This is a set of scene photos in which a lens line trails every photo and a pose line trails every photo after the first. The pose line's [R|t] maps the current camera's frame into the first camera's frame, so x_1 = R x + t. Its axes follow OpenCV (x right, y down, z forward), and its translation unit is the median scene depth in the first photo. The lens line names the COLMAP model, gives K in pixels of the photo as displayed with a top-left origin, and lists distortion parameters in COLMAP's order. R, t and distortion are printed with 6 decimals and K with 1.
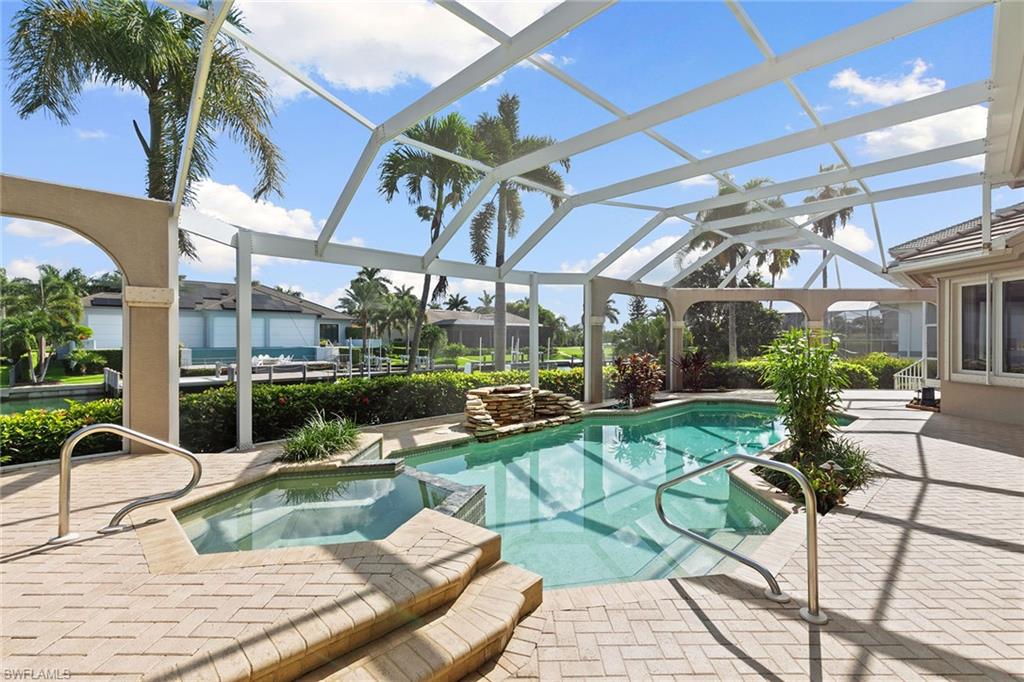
lens RADIAL K [[455.8, 0, 512.0], [0, 455.8, 341.0], [0, 0, 1]] dist [0.011412, -0.001290]
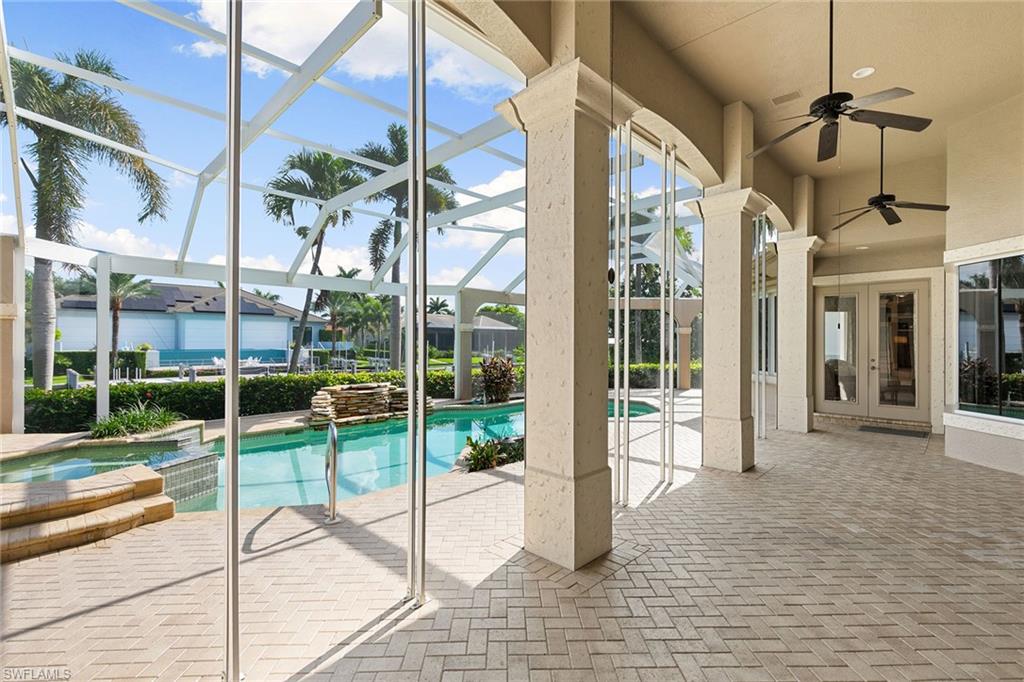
lens RADIAL K [[455.8, 0, 512.0], [0, 455.8, 341.0], [0, 0, 1]] dist [0.011412, -0.001290]
pose [[0.999894, 0.002809, 0.014310, 0.198313], [-0.002727, 0.999980, -0.005780, -0.002883], [-0.014326, 0.005740, 0.999881, -0.094268]]
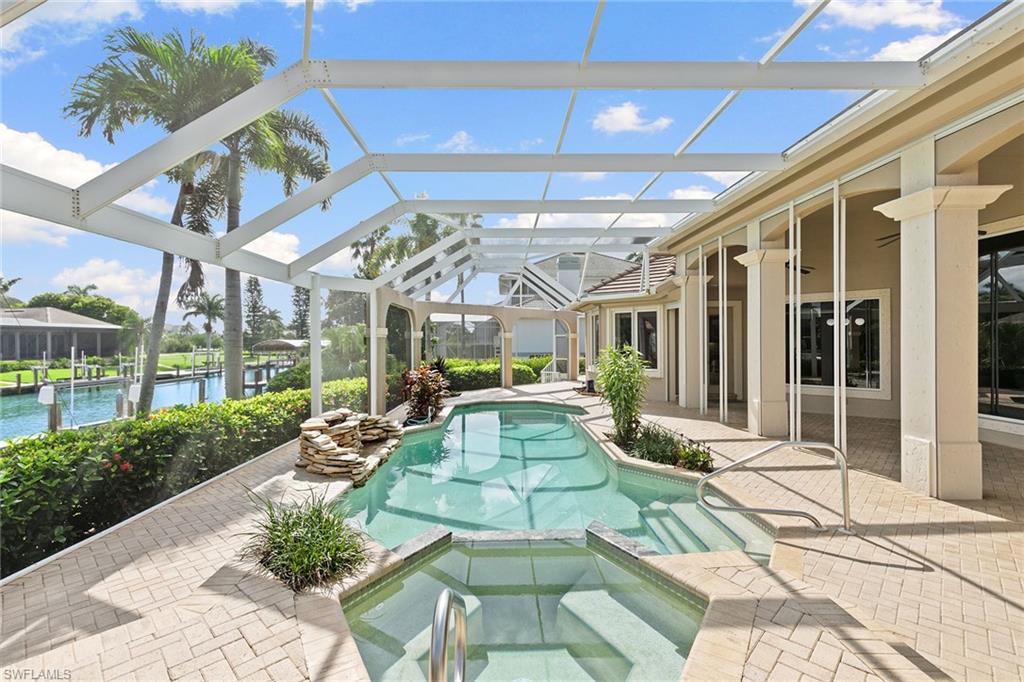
lens RADIAL K [[455.8, 0, 512.0], [0, 455.8, 341.0], [0, 0, 1]] dist [0.011412, -0.001290]
pose [[0.689107, -0.003458, 0.724652, -0.216906], [0.009603, 0.999944, -0.004360, -0.014411], [-0.724596, 0.009963, 0.689102, 0.115040]]
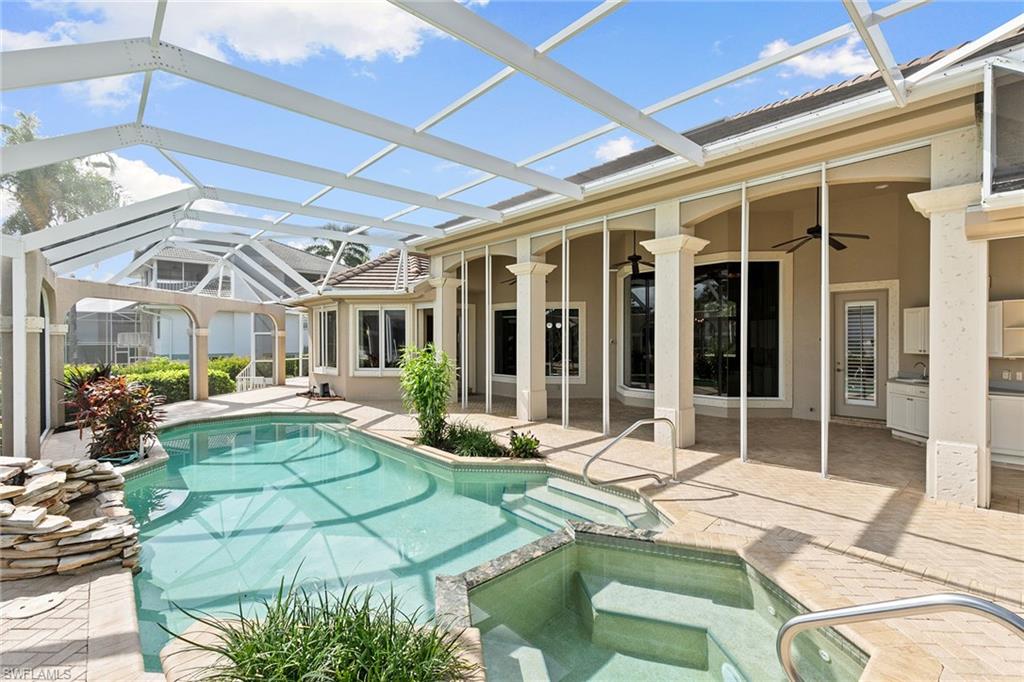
lens RADIAL K [[455.8, 0, 512.0], [0, 455.8, 341.0], [0, 0, 1]] dist [0.011412, -0.001290]
pose [[0.054272, -0.004586, 0.998516, -0.253036], [0.007292, 0.999965, 0.004196, -0.015550], [-0.998500, 0.007054, 0.054304, 0.262761]]
